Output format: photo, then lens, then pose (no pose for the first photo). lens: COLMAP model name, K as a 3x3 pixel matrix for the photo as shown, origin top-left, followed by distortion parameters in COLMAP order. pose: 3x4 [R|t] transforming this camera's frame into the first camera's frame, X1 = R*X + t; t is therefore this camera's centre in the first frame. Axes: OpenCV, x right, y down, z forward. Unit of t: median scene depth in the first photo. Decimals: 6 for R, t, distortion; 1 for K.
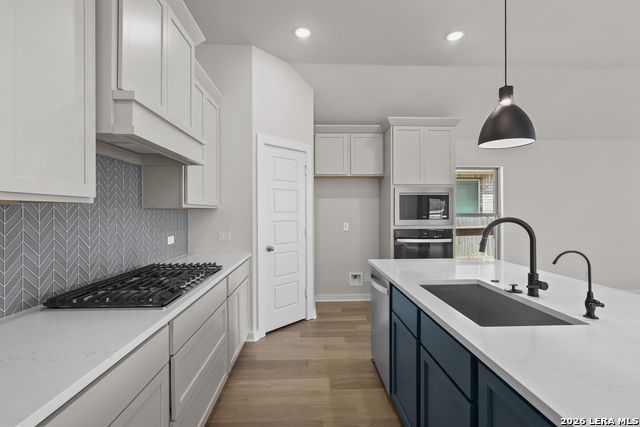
lens RADIAL K [[294.9, 0, 320.0], [0, 294.9, 213.5], [0, 0, 1]] dist [-0.014951, -0.000084]
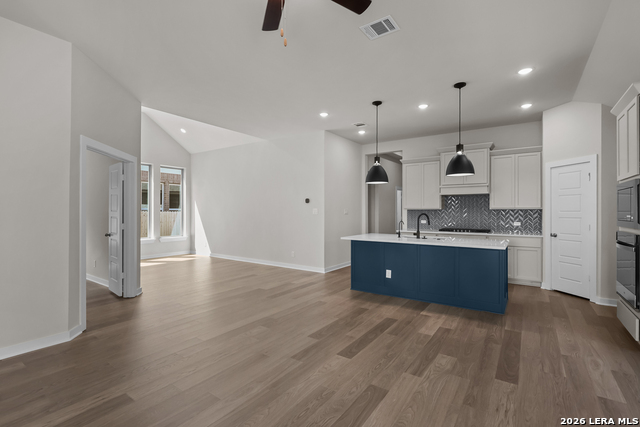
lens RADIAL K [[298.0, 0, 319.3], [0, 298.0, 211.6], [0, 0, 1]] dist [-0.001593, 0.000243]
pose [[-0.599211, 0.004162, -0.800580, 1.730125], [-0.002965, 0.999968, 0.007418, -0.010630], [0.800585, 0.006819, -0.599180, 0.911172]]
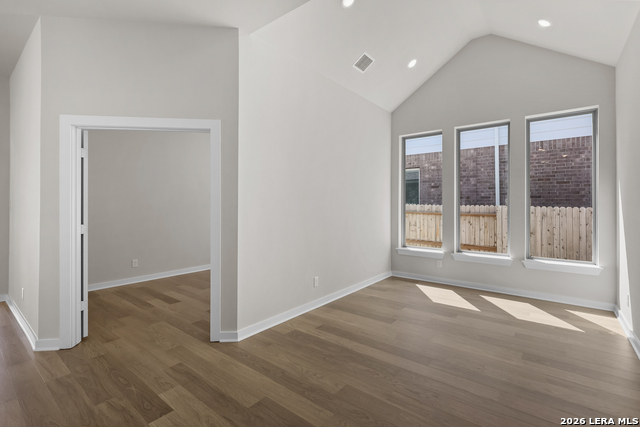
lens RADIAL K [[294.1, 0, 318.4], [0, 294.1, 208.6], [0, 0, 1]] dist [-0.000236, 0.000615]
pose [[-0.760054, 0.003524, 0.649850, 0.337784], [0.004587, 0.999989, -0.000058, 0.007535], [-0.649843, 0.002937, -0.760062, -0.144112]]
